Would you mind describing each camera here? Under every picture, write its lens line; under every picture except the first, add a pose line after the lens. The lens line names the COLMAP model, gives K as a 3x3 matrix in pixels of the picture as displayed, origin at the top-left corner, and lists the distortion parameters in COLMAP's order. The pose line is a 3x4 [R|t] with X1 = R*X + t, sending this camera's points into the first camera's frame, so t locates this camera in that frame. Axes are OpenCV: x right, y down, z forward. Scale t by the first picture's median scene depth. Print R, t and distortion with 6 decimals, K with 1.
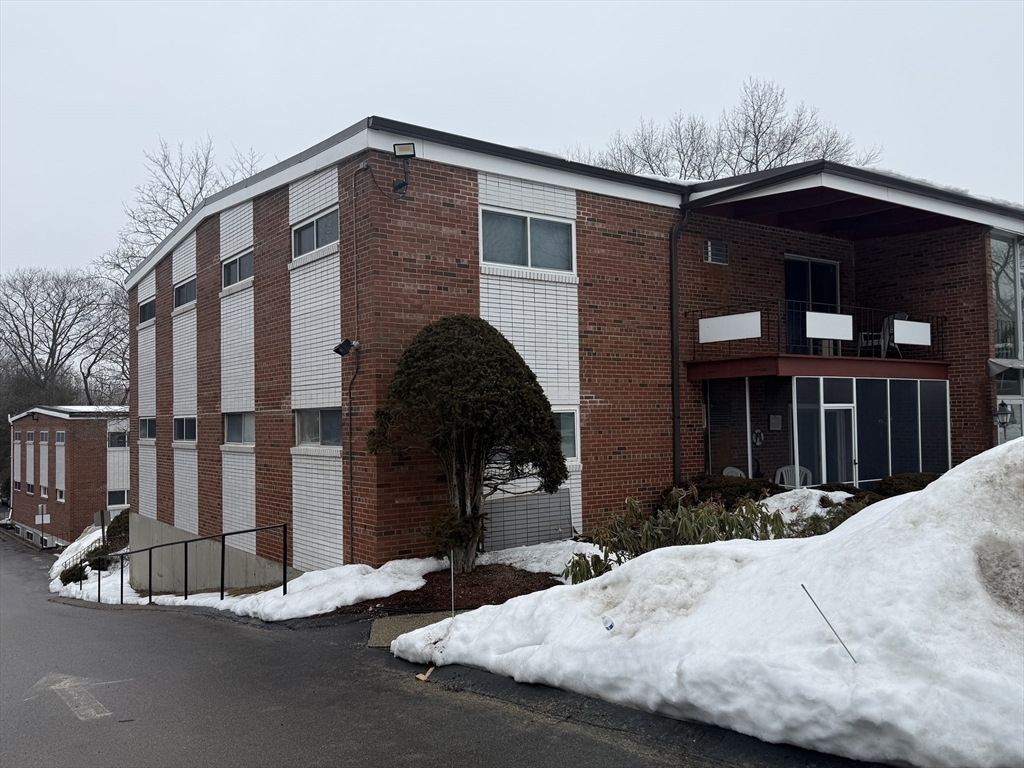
lens RADIAL K [[847.3, 0, 512.3], [0, 847.3, 393.8], [0, 0, 1]] dist [0.132232, -0.000924]
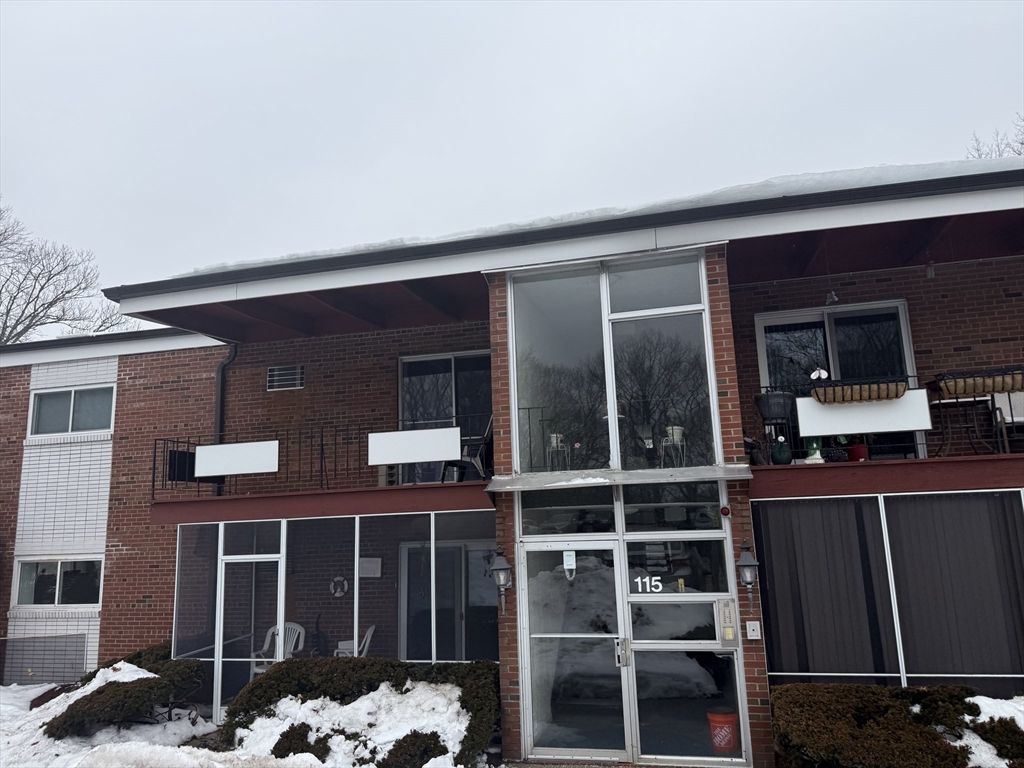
lens RADIAL K [[743.9, 0, 513.4], [0, 743.9, 377.3], [0, 0, 1]] dist [0.022912, -0.041843]
pose [[0.642193, -0.153127, -0.751092, 1.130733], [0.049678, 0.986098, -0.158563, -0.030311], [0.764931, 0.064515, 0.640873, 0.768600]]
